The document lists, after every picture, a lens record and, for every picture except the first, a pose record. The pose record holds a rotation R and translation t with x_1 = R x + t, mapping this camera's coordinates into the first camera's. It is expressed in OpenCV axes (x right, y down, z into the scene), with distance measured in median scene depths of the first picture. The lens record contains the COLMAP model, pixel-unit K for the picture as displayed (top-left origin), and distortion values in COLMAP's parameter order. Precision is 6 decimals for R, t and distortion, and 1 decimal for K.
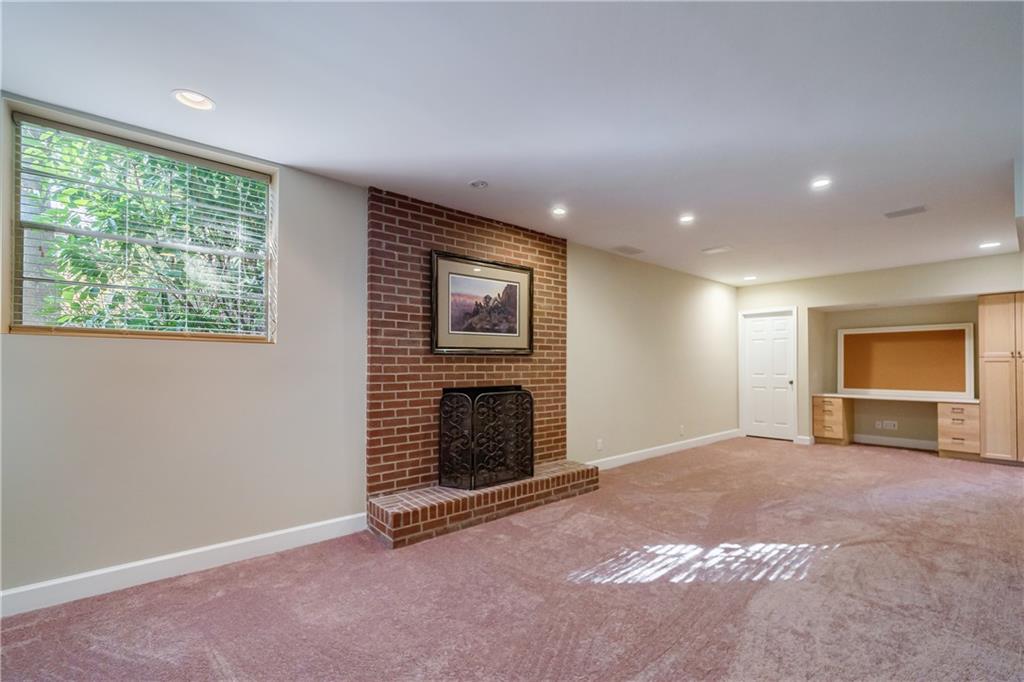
lens RADIAL K [[426.0, 0, 526.5], [0, 426.0, 355.3], [0, 0, 1]] dist [-0.000602, 0.000009]
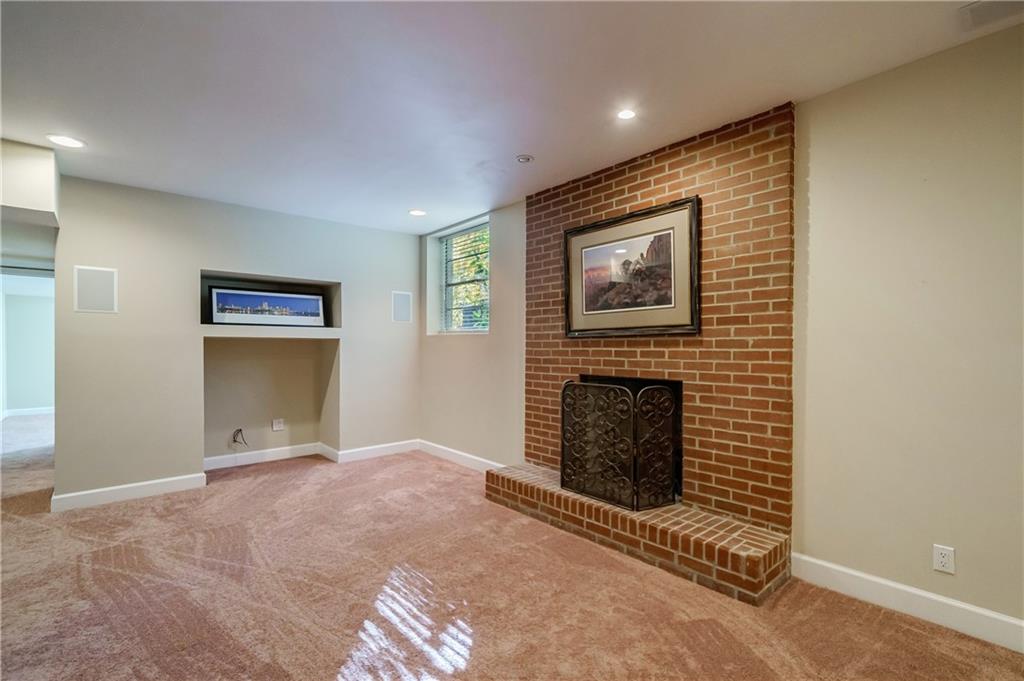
lens RADIAL K [[450.0, 0, 513.1], [0, 450.0, 348.0], [0, 0, 1]] dist [0.000581, -0.000986]
pose [[0.032116, -0.001666, -0.999483, 0.739601], [0.016137, 0.999869, -0.001148, 0.017629], [0.999354, -0.016092, 0.032138, 0.781030]]
